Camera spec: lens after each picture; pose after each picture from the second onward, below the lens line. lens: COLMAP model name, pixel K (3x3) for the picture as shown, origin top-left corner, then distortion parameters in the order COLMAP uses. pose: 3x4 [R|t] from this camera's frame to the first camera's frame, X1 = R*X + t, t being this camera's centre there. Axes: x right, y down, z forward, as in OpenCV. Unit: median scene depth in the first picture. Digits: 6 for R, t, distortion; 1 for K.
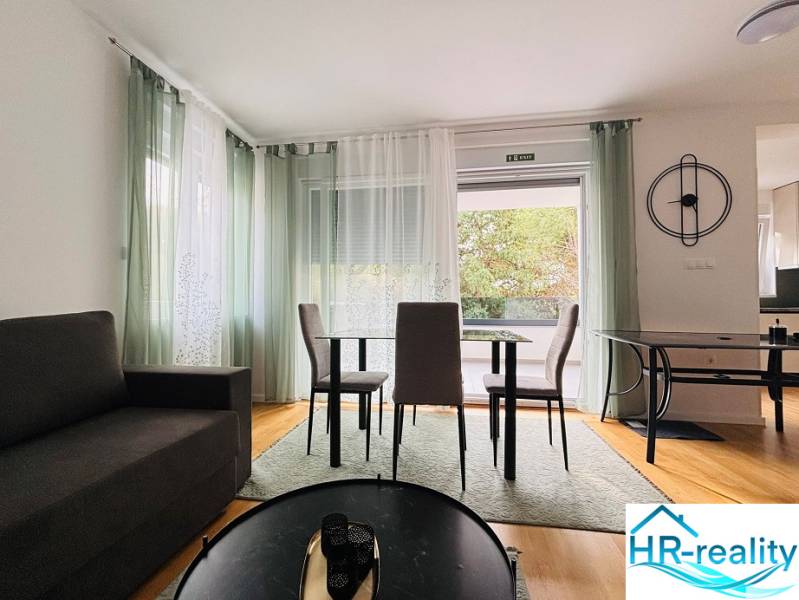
lens RADIAL K [[356.1, 0, 399.9], [0, 356.1, 301.3], [0, 0, 1]] dist [0.003837, -0.000407]
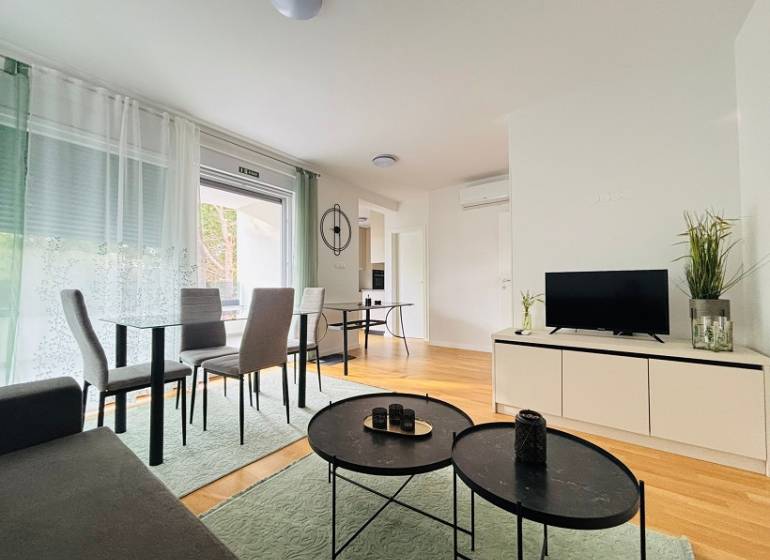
lens RADIAL K [[313.2, 0, 381.3], [0, 313.2, 281.8], [0, 0, 1]] dist [0.000475, 0.000493]
pose [[0.465652, 0.014105, 0.884856, -0.430462], [-0.006811, 0.999900, -0.012355, -0.003870], [-0.884942, -0.000274, 0.465702, 0.068681]]
